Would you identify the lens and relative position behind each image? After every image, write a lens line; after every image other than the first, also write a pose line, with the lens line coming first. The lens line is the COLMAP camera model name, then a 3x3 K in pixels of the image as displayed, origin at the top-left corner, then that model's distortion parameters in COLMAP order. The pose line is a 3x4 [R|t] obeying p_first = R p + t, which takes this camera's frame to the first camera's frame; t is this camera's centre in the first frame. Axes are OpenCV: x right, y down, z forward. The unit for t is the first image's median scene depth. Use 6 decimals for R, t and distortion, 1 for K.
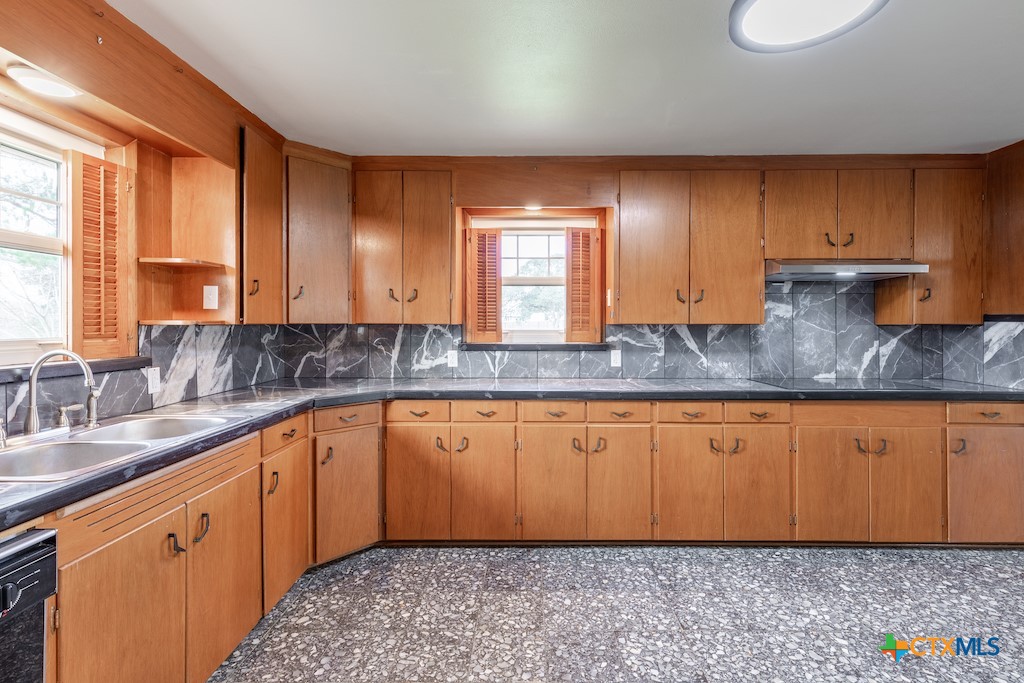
lens RADIAL K [[472.5, 0, 524.1], [0, 472.5, 323.7], [0, 0, 1]] dist [0.014170, -0.002511]
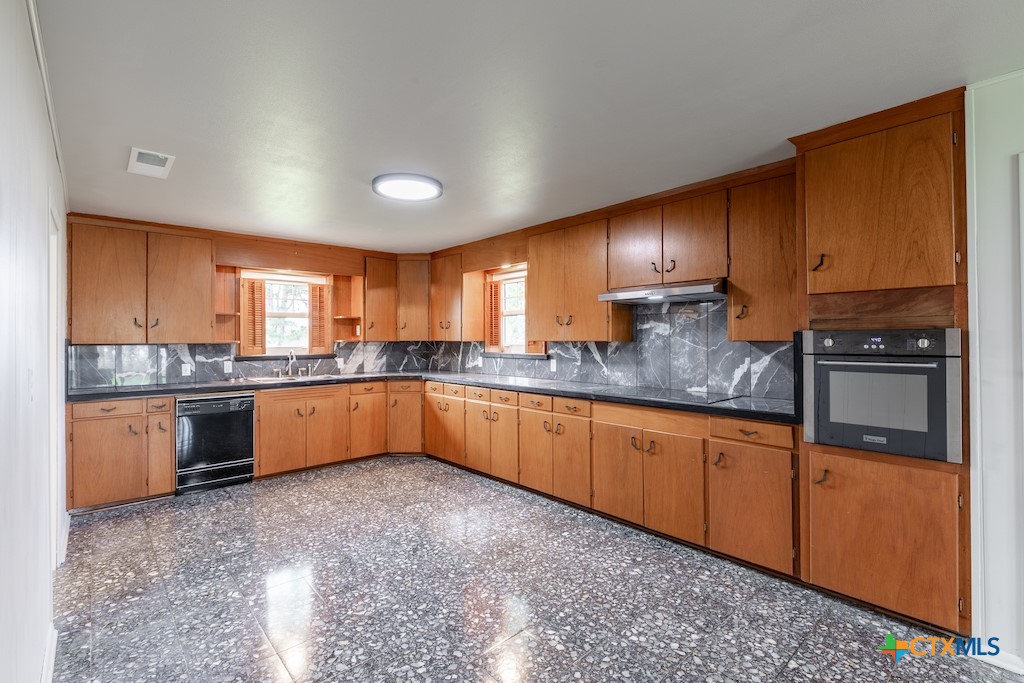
lens RADIAL K [[472.5, 0, 525.9], [0, 472.5, 337.7], [0, 0, 1]] dist [0.014170, -0.002511]
pose [[0.676747, -0.005656, -0.736194, 1.306589], [0.004336, 0.999984, -0.003696, -0.004468], [0.736203, -0.000690, 0.676761, -0.004142]]
